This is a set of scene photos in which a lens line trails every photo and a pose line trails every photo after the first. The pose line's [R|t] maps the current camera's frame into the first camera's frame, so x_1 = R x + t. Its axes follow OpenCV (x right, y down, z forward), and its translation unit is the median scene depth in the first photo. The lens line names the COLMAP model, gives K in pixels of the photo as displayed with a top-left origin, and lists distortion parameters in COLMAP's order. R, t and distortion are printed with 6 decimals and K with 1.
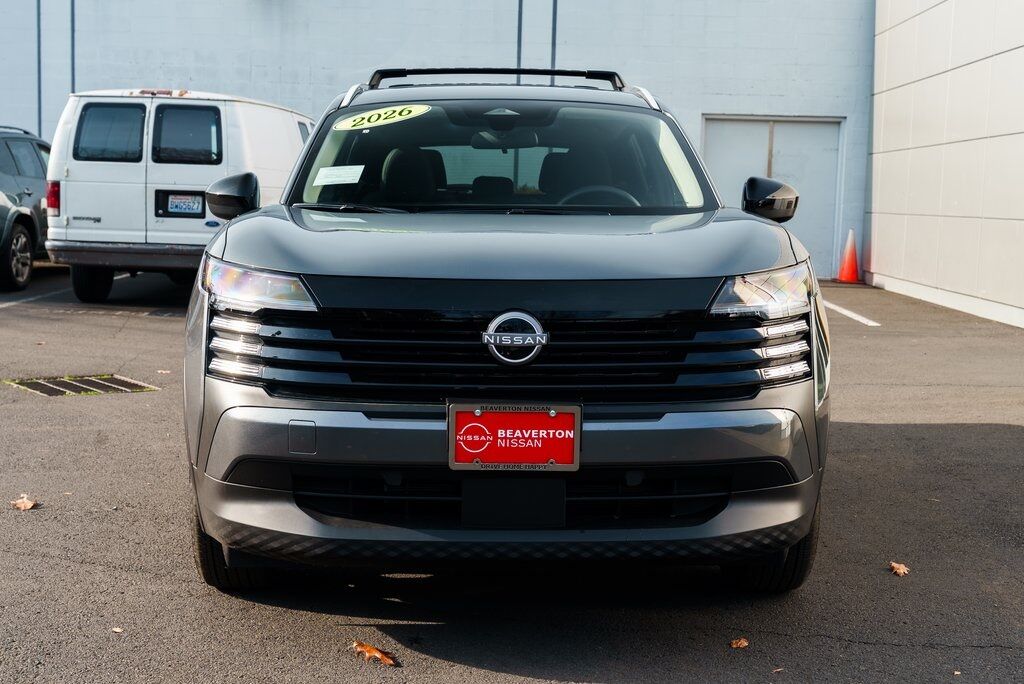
lens RADIAL K [[1444.6, 0, 512.1], [0, 1444.6, 345.9], [0, 0, 1]] dist [0.045920, 0.000000]
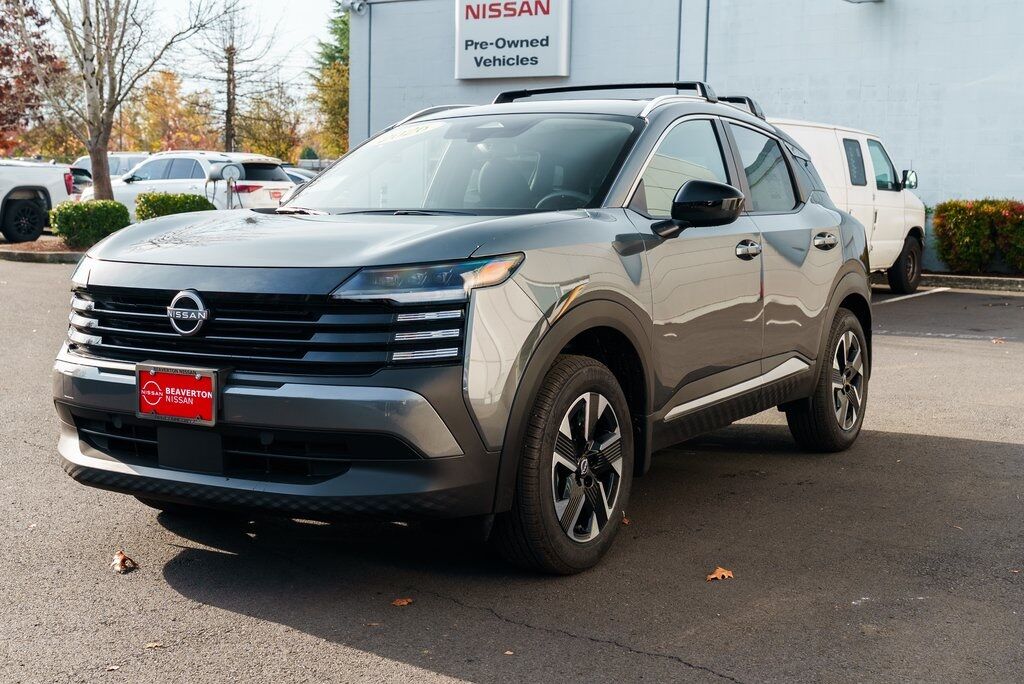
lens RADIAL K [[1390.1, 0, 512.2], [0, 1390.1, 338.9], [0, 0, 1]] dist [0.027573, 0.000000]
pose [[0.841231, 0.044353, -0.538853, 0.850480], [-0.052476, 0.998622, 0.000274, 0.001322], [0.538123, 0.028046, 0.842400, 0.163804]]
